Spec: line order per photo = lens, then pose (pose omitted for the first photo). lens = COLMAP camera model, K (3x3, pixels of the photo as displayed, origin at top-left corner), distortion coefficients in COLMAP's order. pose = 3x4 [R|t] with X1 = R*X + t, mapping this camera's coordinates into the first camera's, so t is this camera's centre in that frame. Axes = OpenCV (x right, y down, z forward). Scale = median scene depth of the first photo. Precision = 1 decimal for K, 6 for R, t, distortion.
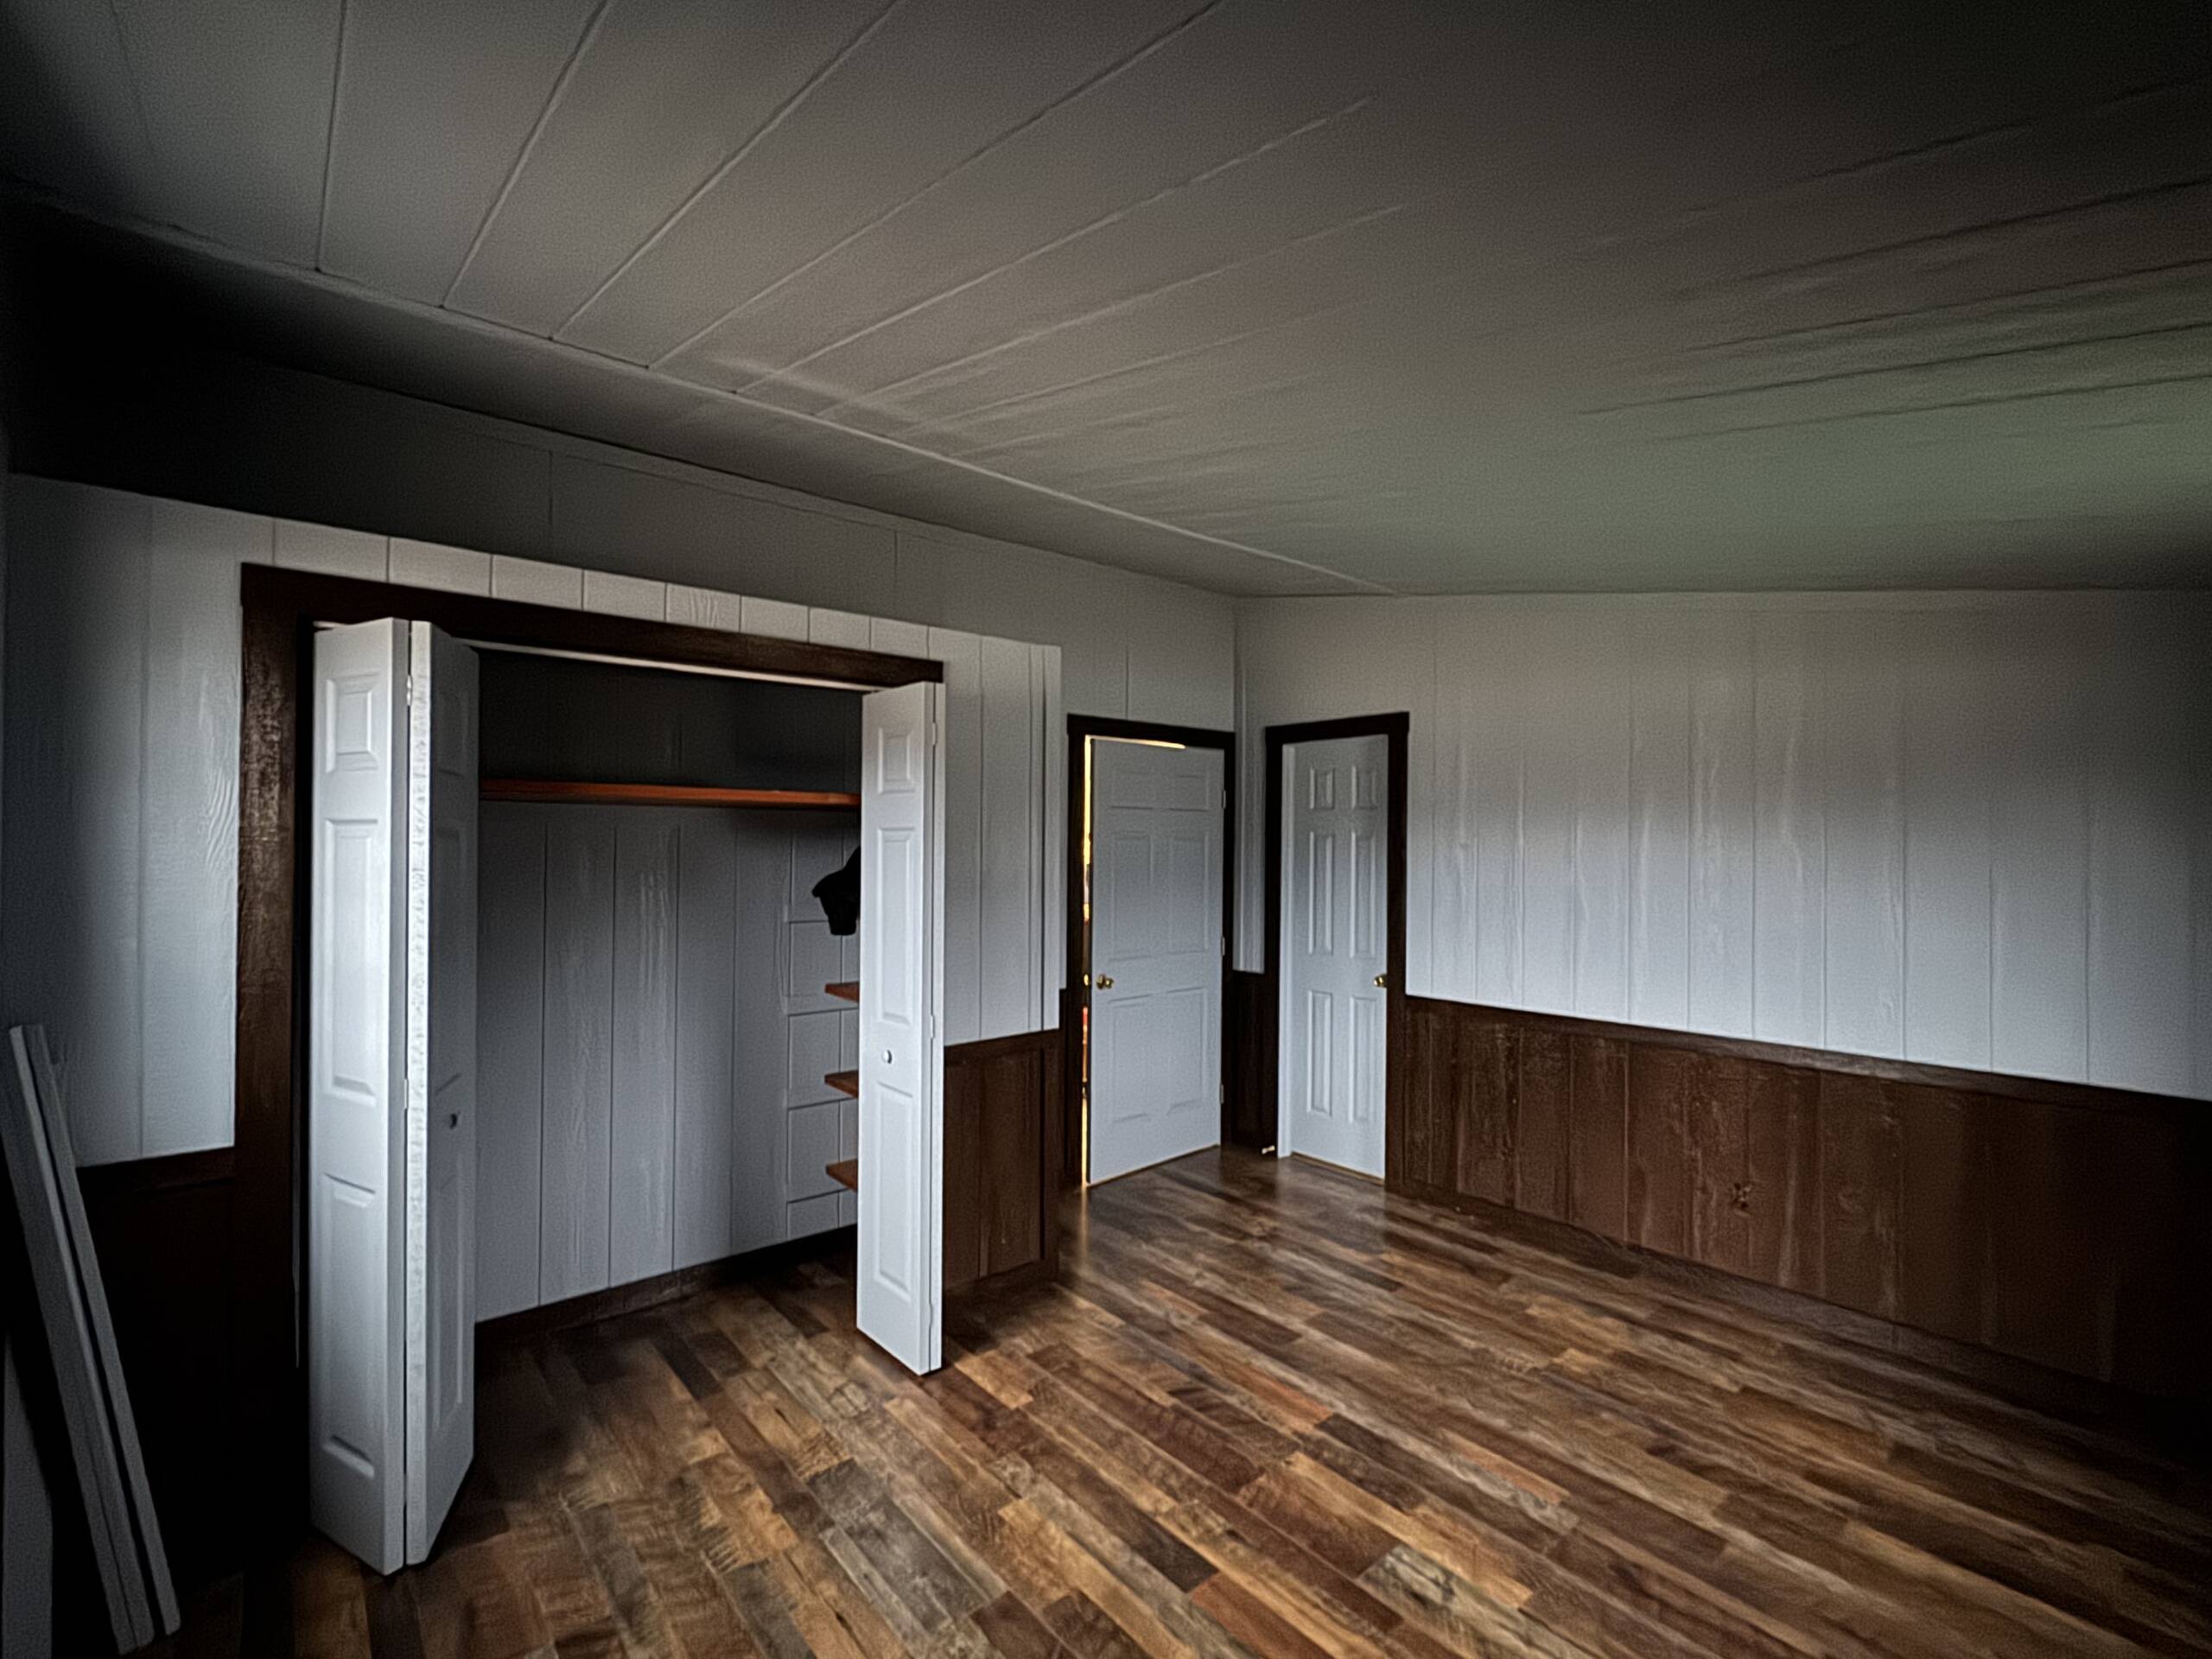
lens RADIAL K [[996.2, 0, 1103.9], [0, 996.2, 834.3], [0, 0, 1]] dist [0.000510, -0.000050]
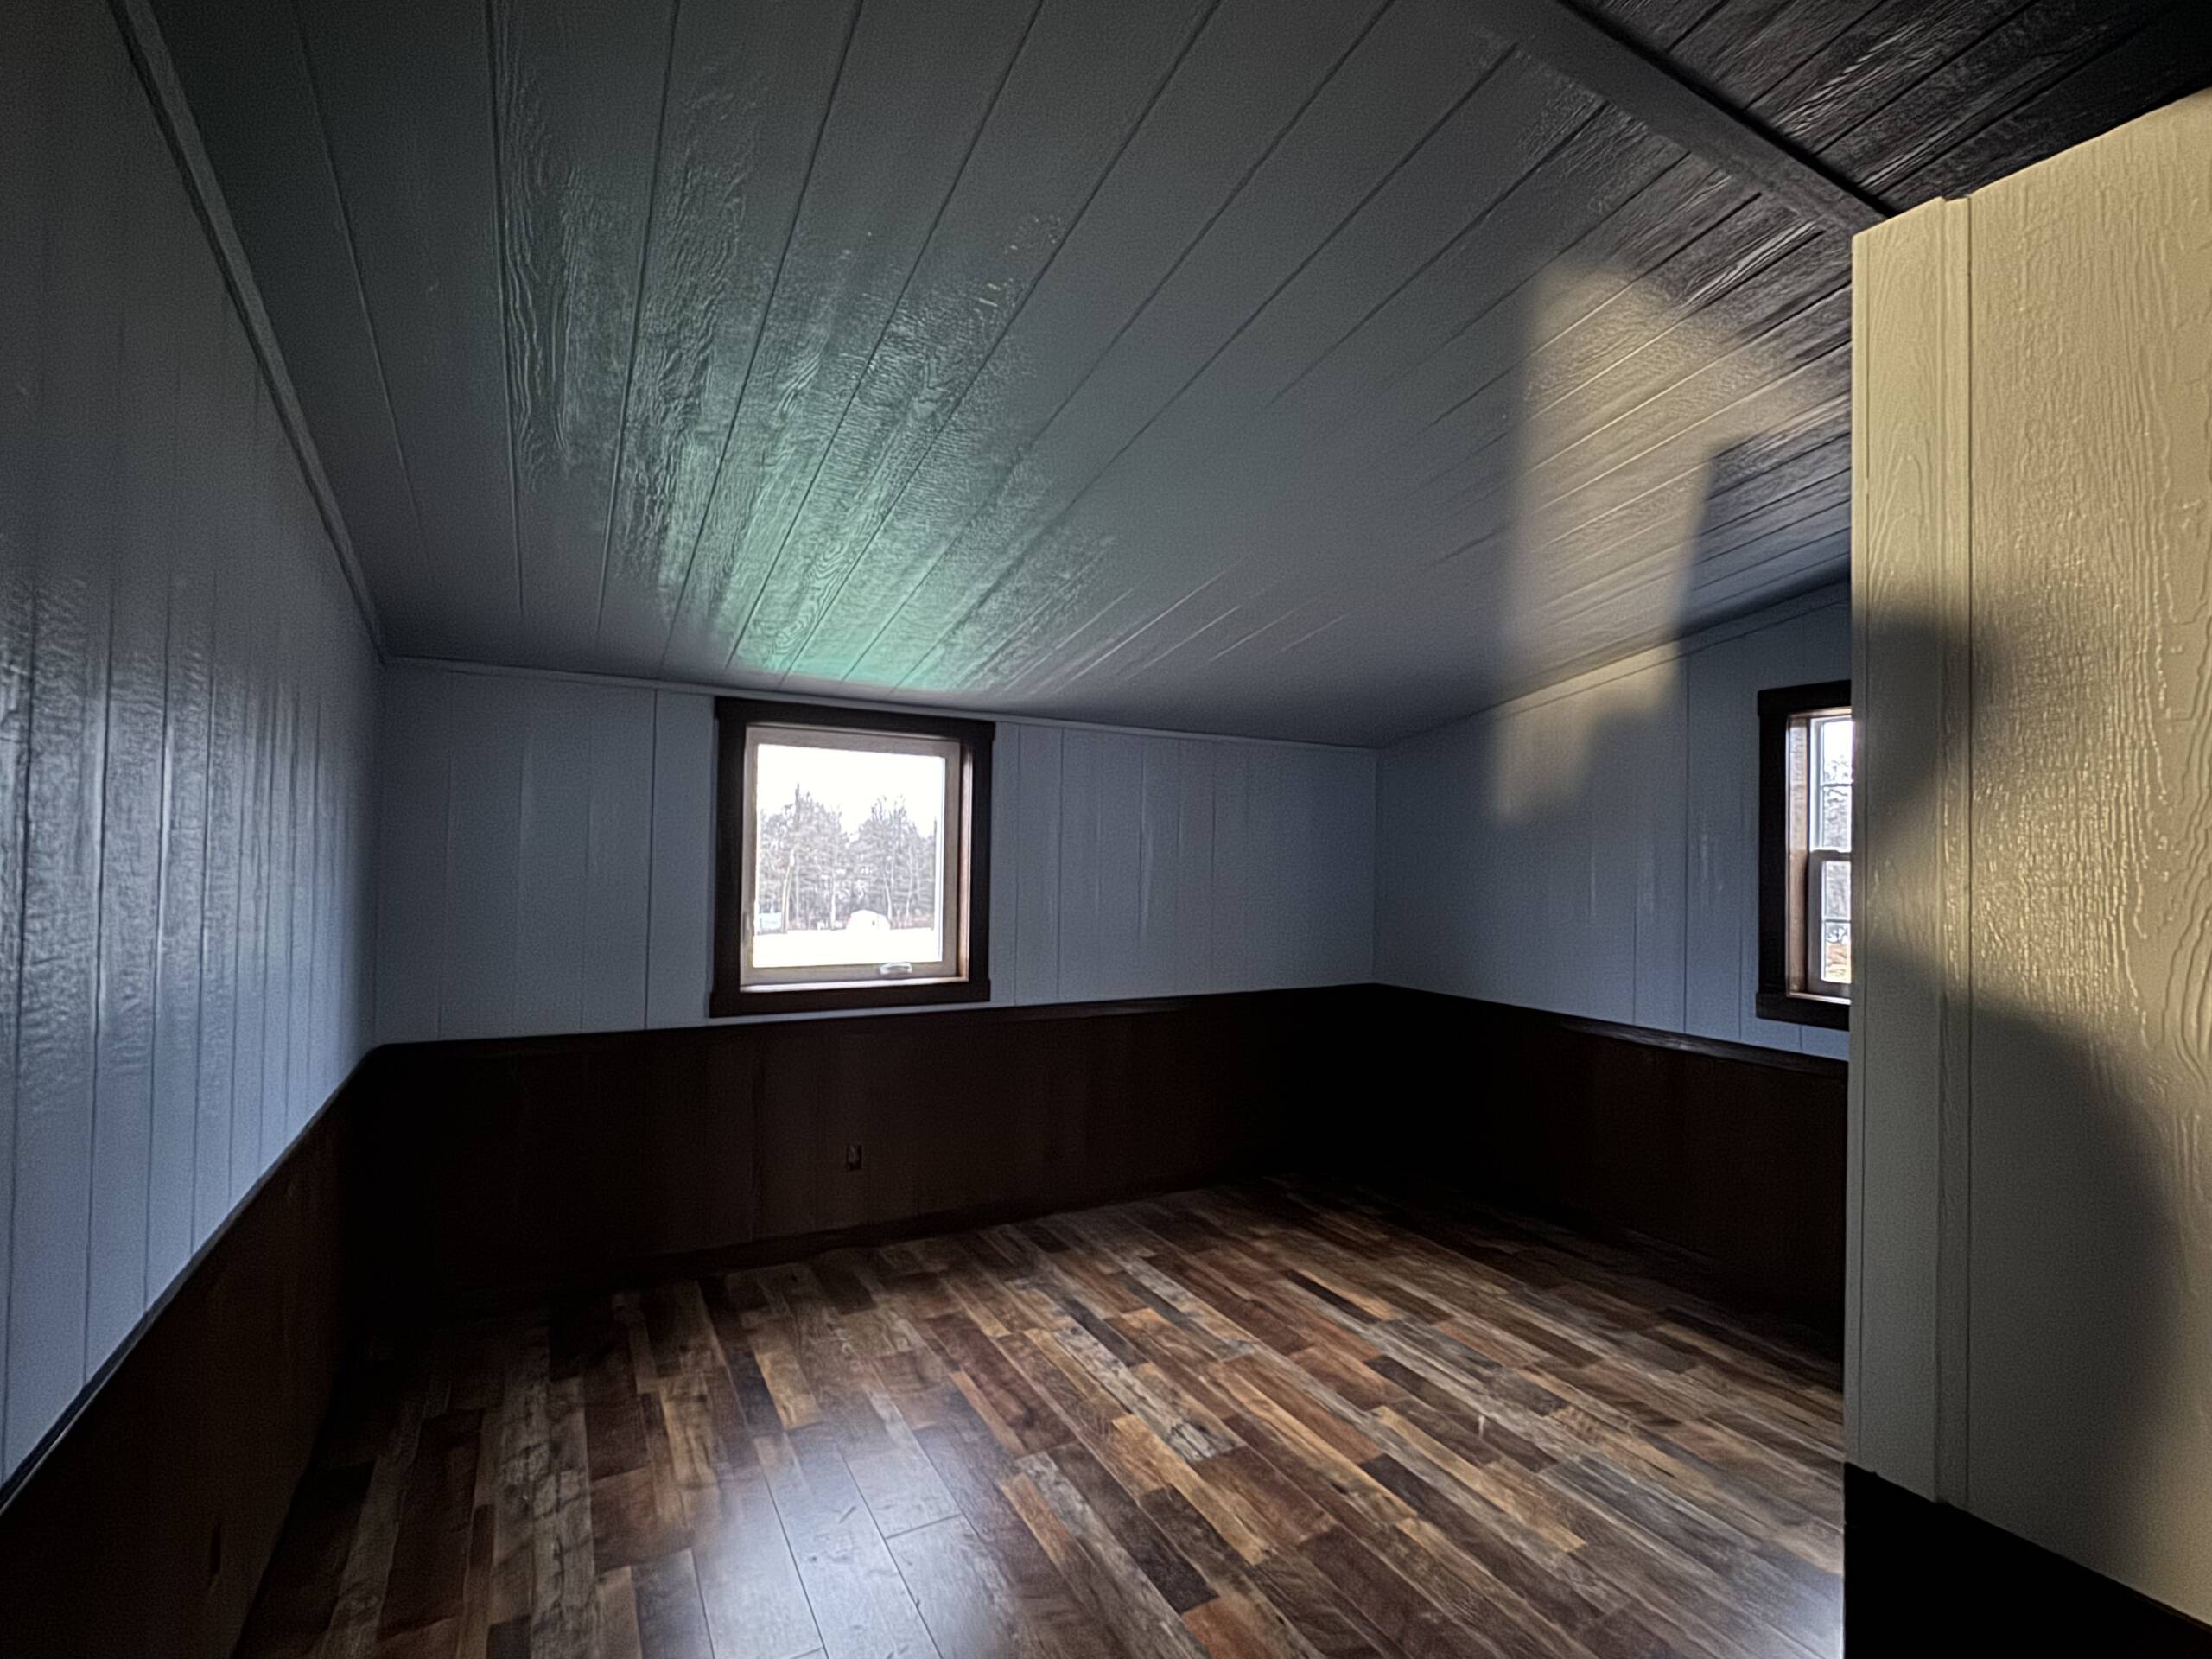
lens RADIAL K [[996.2, 0, 1103.9], [0, 996.2, 829.8], [0, 0, 1]] dist [0.000510, -0.000050]
pose [[-0.982315, -0.022022, 0.185936, 0.191336], [-0.027711, 0.999222, -0.028052, 0.020302], [-0.185174, -0.032709, -0.982161, 2.065646]]
